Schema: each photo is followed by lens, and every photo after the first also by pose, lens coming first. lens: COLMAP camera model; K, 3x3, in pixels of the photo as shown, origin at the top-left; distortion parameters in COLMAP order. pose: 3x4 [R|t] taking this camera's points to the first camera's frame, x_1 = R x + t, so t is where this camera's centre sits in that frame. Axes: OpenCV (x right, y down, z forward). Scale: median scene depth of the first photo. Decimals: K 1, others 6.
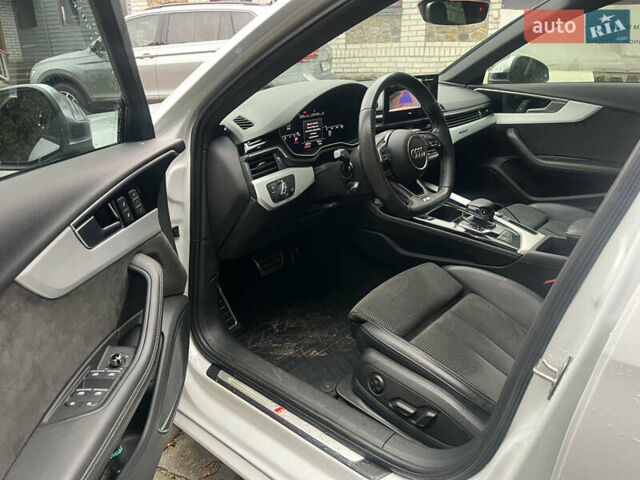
lens RADIAL K [[491.9, 0, 320.0], [0, 491.9, 240.0], [0, 0, 1]] dist [0.028918, -0.003666]
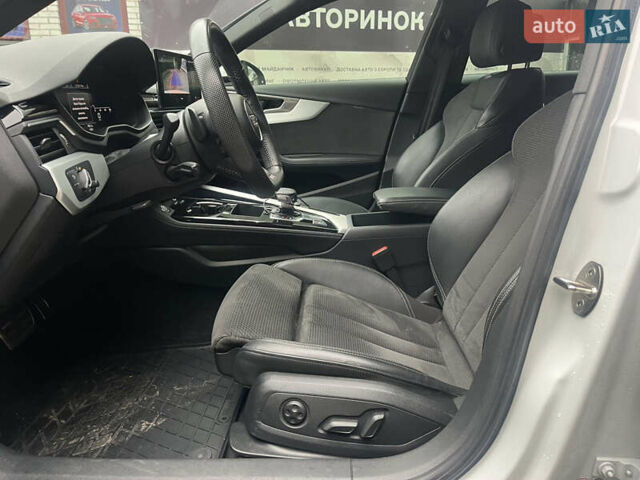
lens RADIAL K [[491.9, 0, 320.0], [0, 491.9, 240.0], [0, 0, 1]] dist [0.028918, -0.003666]
pose [[0.772162, -0.176314, 0.610475, -0.198420], [0.233154, 0.972338, -0.014081, 0.042107], [-0.591105, 0.153208, 0.791910, 0.257227]]
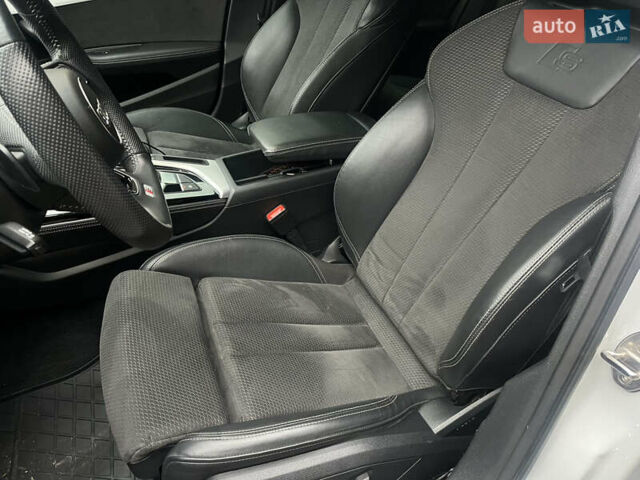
lens RADIAL K [[481.3, 0, 320.0], [0, 481.3, 240.0], [0, 0, 1]] dist [0.007573, 0.002473]
pose [[0.453275, -0.500511, 0.737584, -0.086318], [0.301647, 0.864781, 0.401451, -0.153059], [-0.838779, 0.040522, 0.542962, 0.464776]]
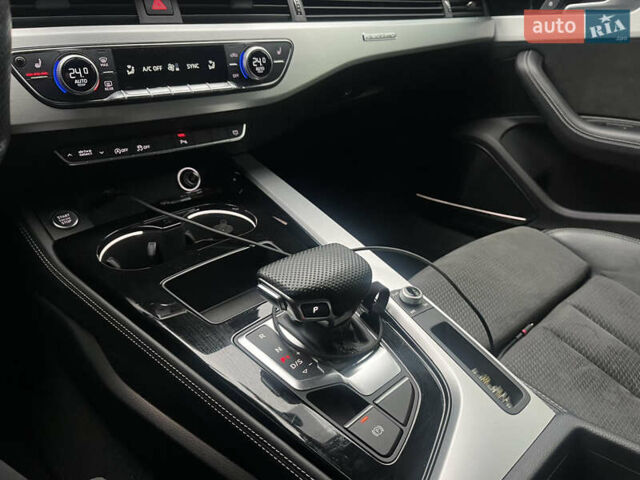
lens RADIAL K [[499.1, 0, 324.2], [0, 499.1, 243.5], [0, 0, 1]] dist [0.001900, -0.002953]
pose [[0.994956, 0.061972, -0.078882, 0.351931], [-0.056482, 0.995945, 0.070030, -0.106234], [0.082902, -0.065221, 0.994421, 0.742386]]
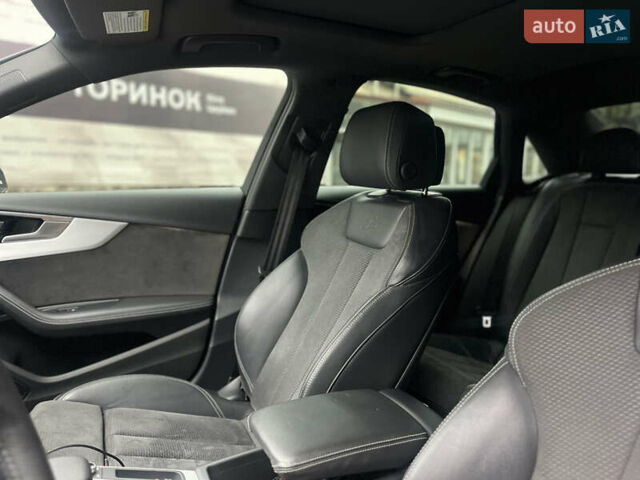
lens RADIAL K [[491.9, 0, 320.0], [0, 491.9, 240.0], [0, 0, 1]] dist [0.028918, -0.003666]
pose [[0.420608, -0.105793, 0.901053, 0.073916], [0.301688, 0.952967, -0.028938, -0.183981], [-0.855613, 0.284009, 0.432742, 0.603193]]
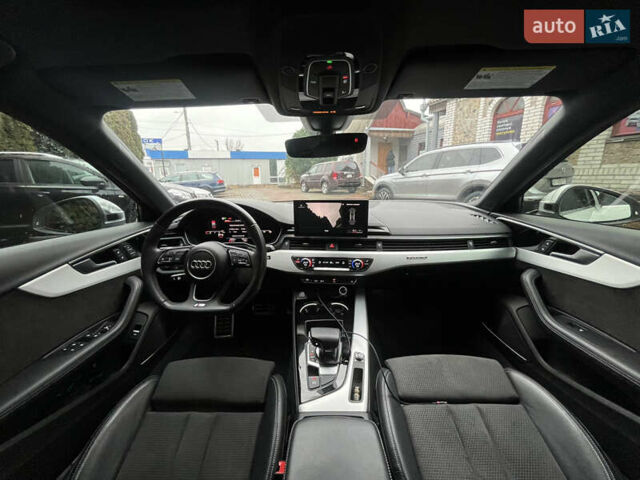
lens RADIAL K [[262.2, 0, 320.0], [0, 262.2, 240.0], [0, 0, 1]] dist [0.018886, 0.000111]
pose [[0.634946, 0.192713, -0.748134, 0.675136], [-0.271477, 0.962286, 0.017473, -0.258699], [0.723287, 0.192006, 0.663317, 0.623408]]
